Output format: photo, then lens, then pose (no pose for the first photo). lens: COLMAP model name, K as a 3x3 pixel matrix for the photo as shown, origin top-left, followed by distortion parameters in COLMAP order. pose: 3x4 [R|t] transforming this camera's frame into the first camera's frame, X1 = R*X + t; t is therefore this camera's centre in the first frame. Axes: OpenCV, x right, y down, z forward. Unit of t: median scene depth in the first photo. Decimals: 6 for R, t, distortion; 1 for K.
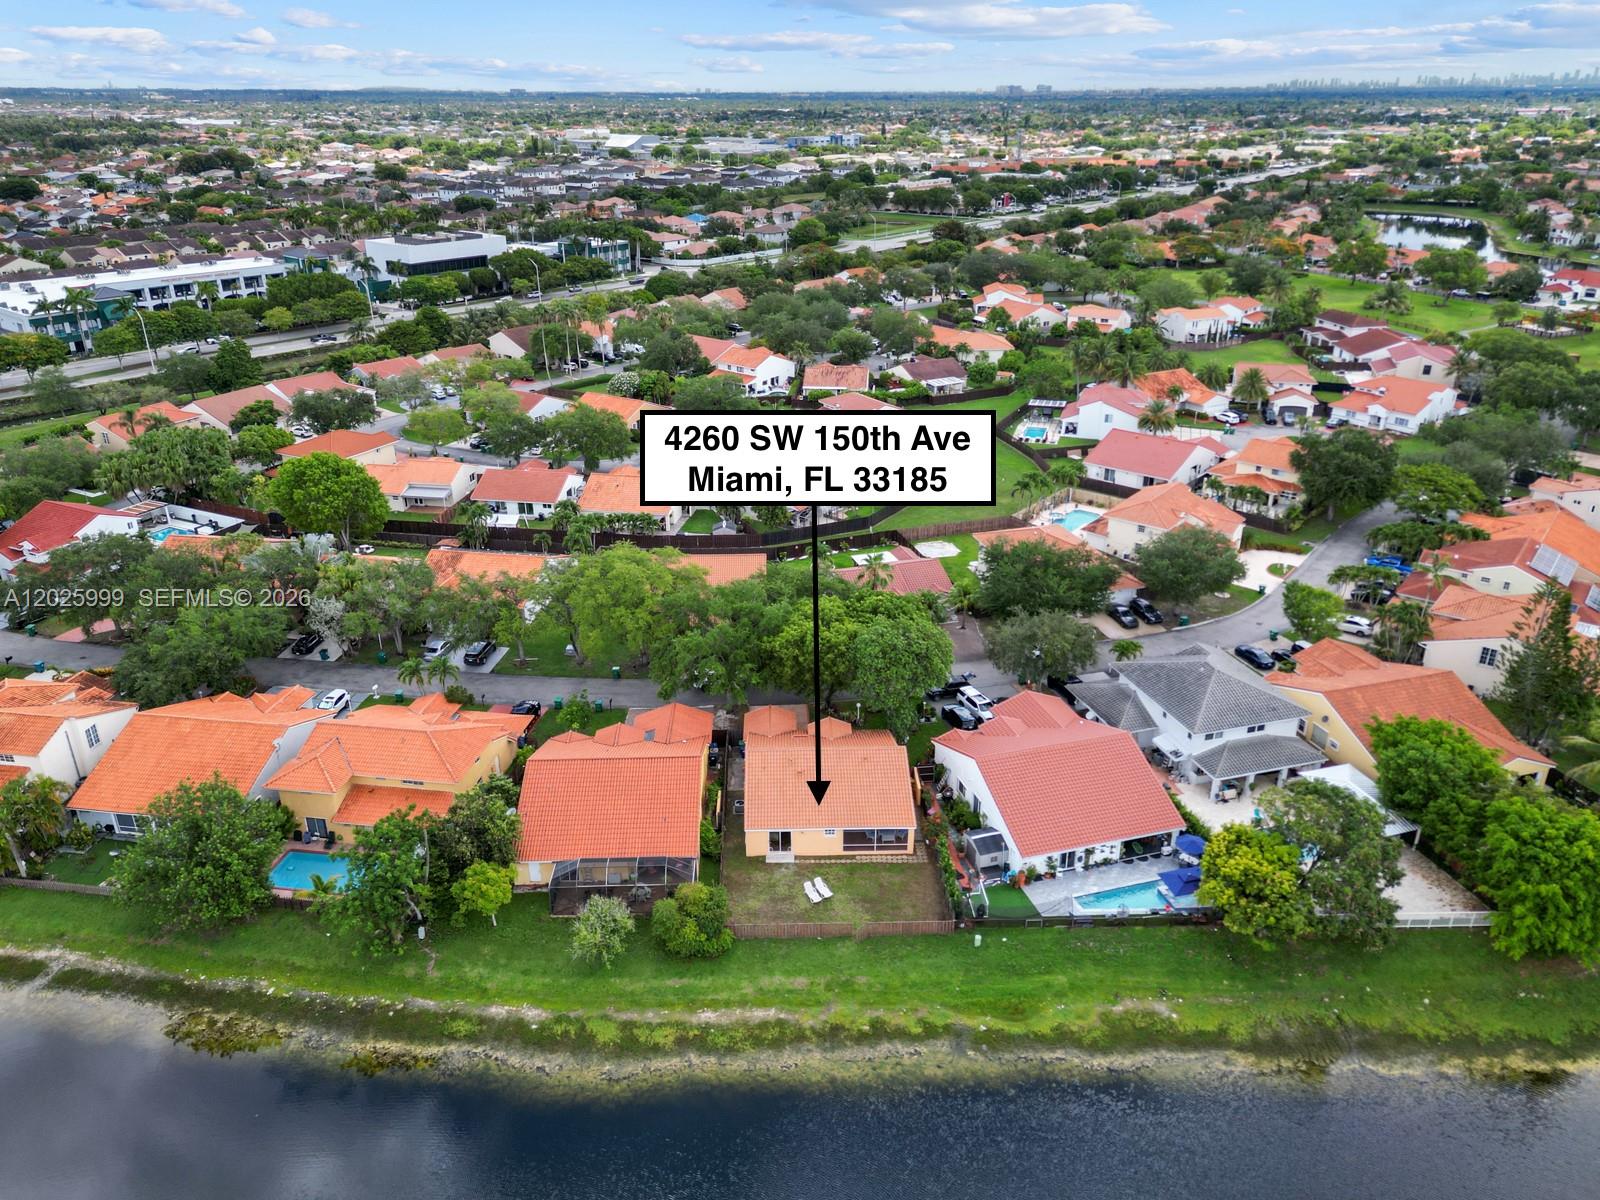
lens RADIAL K [[1114.9, 0, 804.5], [0, 1114.9, 593.6], [0, 0, 1]] dist [0.093456, -0.089715]
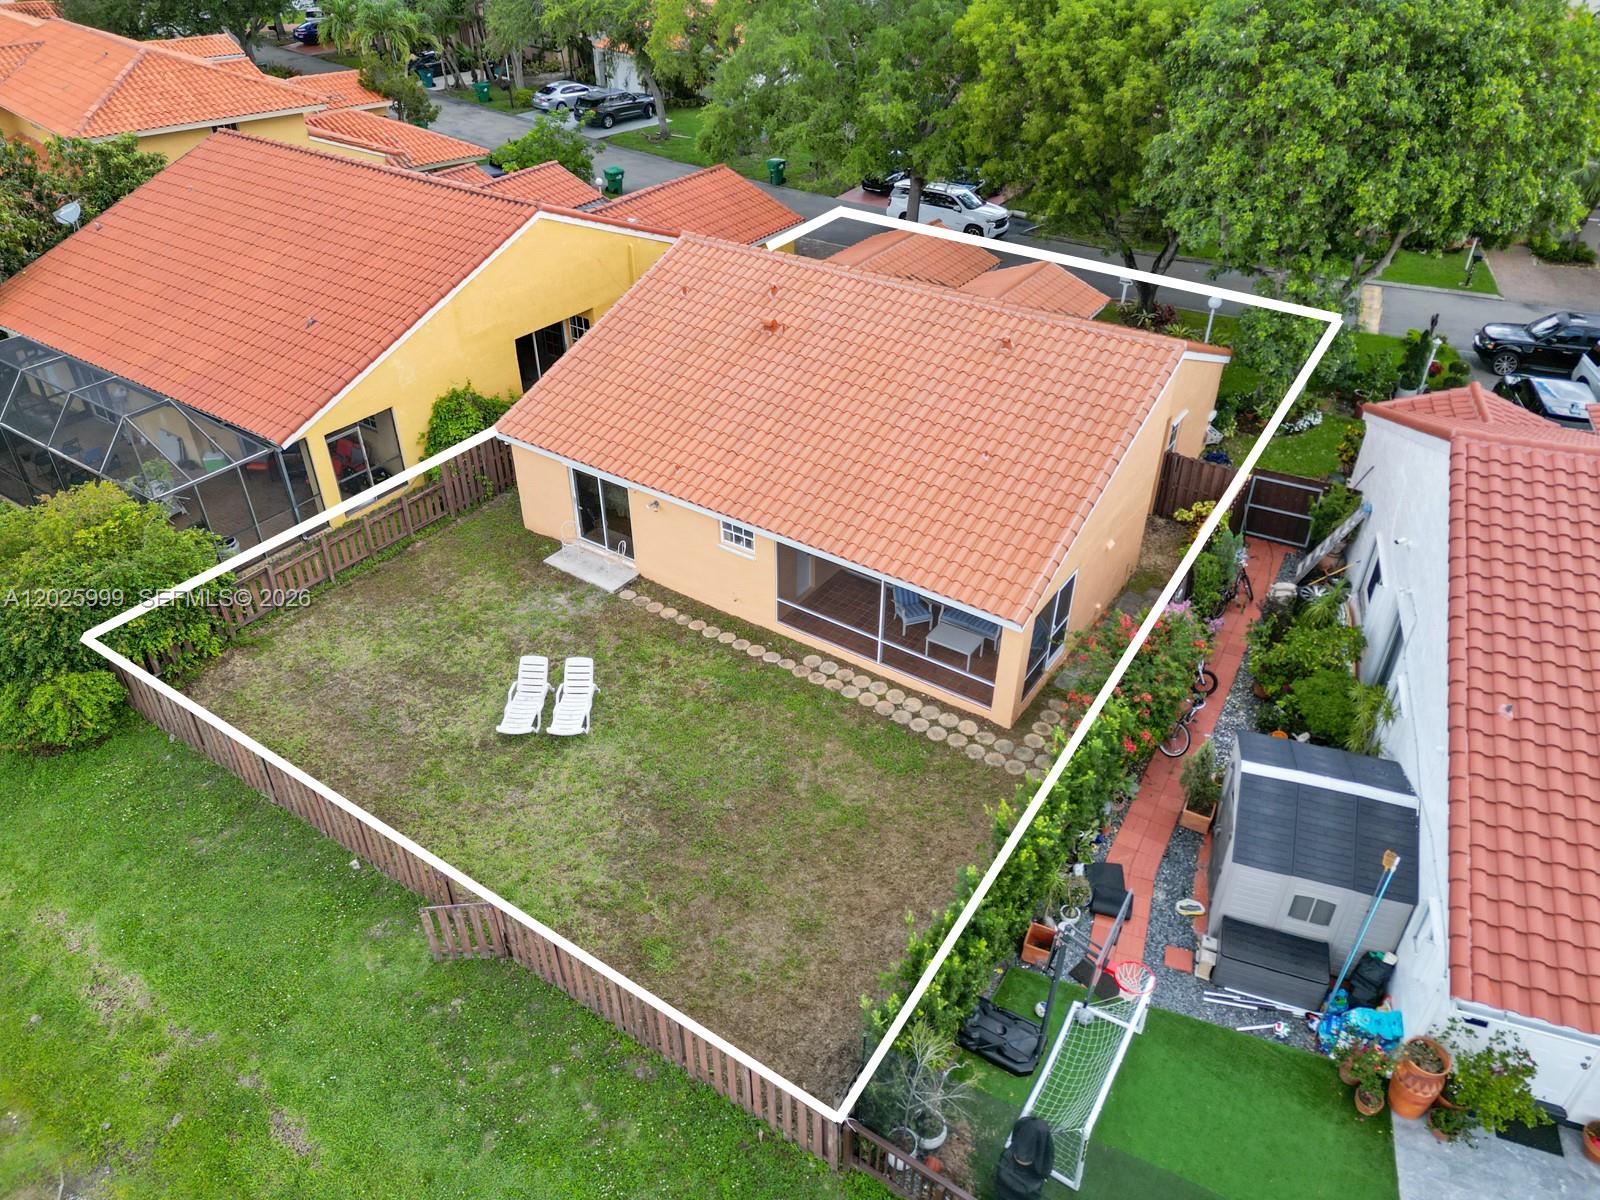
lens RADIAL K [[1114.9, 0, 804.5], [0, 1114.9, 593.6], [0, 0, 1]] dist [0.093456, -0.089715]
pose [[0.807522, 0.335036, -0.485448, 0.171331], [-0.243302, 0.938941, 0.243296, 0.156768], [0.537320, -0.078357, 0.839730, 0.780207]]
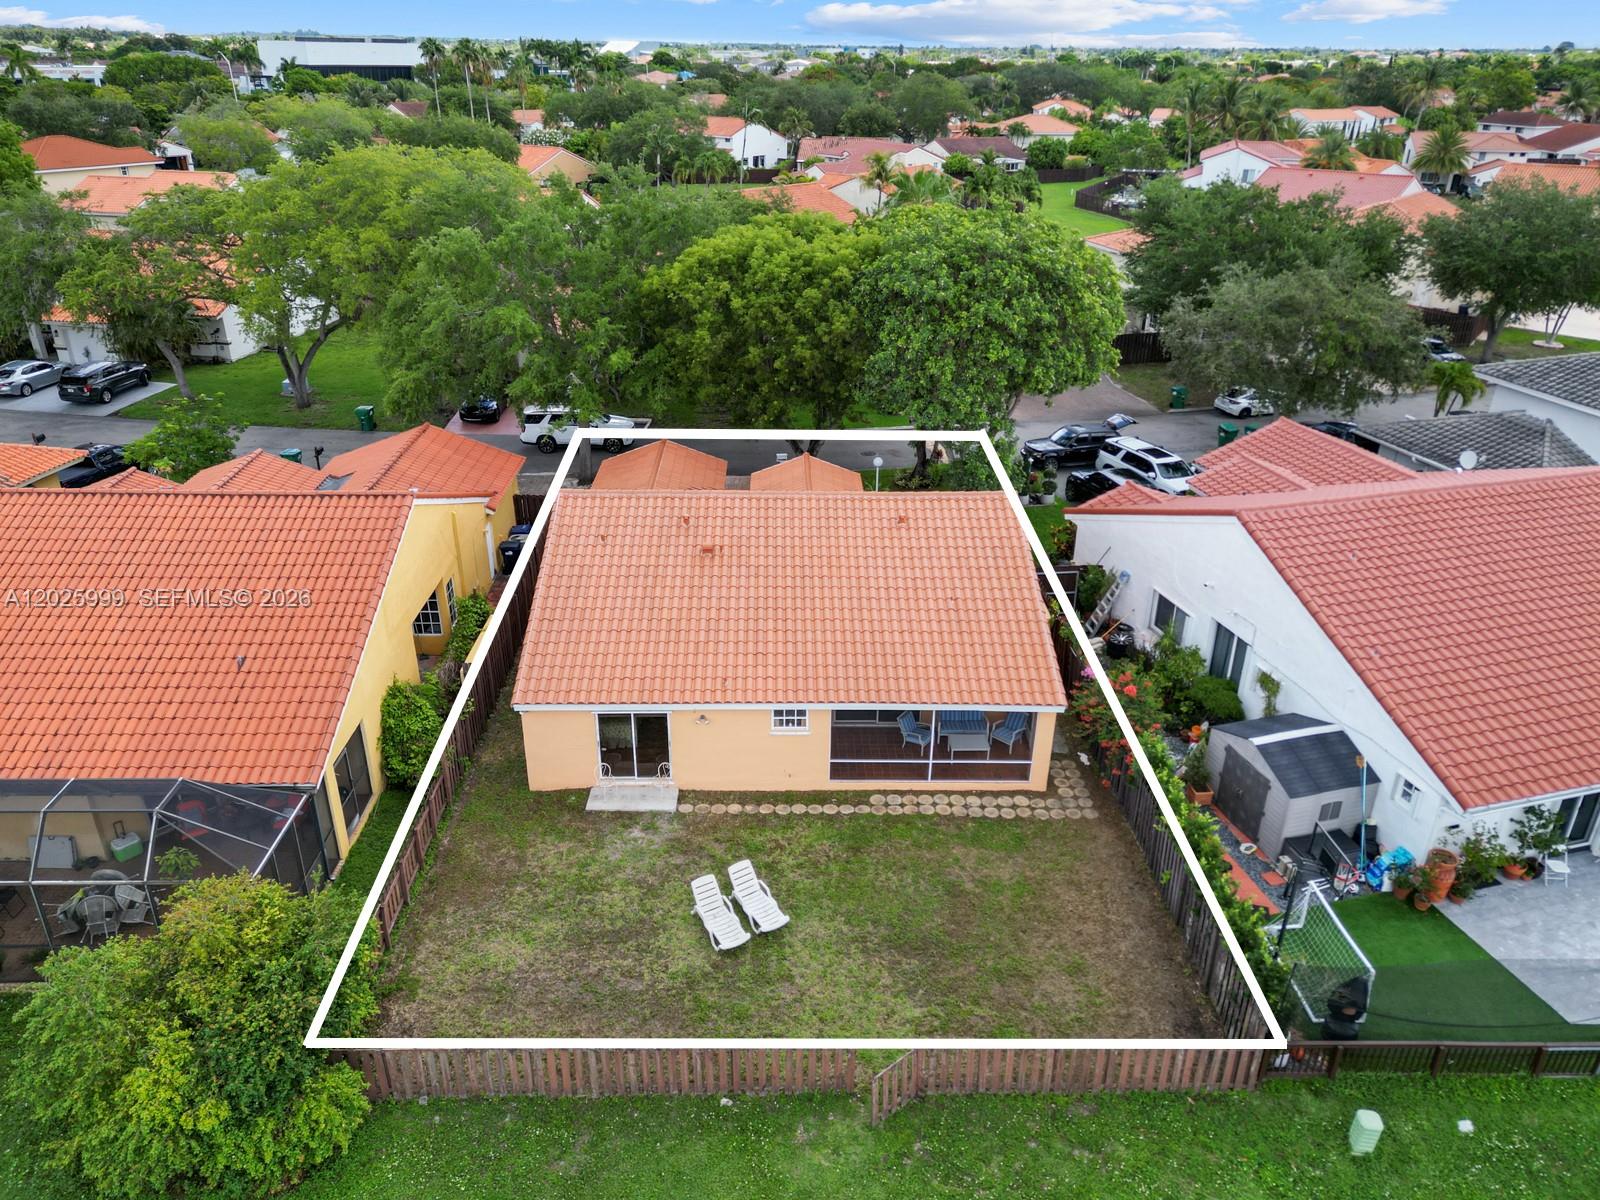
lens RADIAL K [[1118.7, 0, 800.0], [0, 1118.7, 600.0], [0, 0, 1]] dist [0.086329, -0.100451]
pose [[0.999815, 0.015730, -0.011083, 0.028543], [-0.015308, 0.999190, 0.037212, 0.167206], [0.011660, -0.037035, 0.999246, 0.682333]]
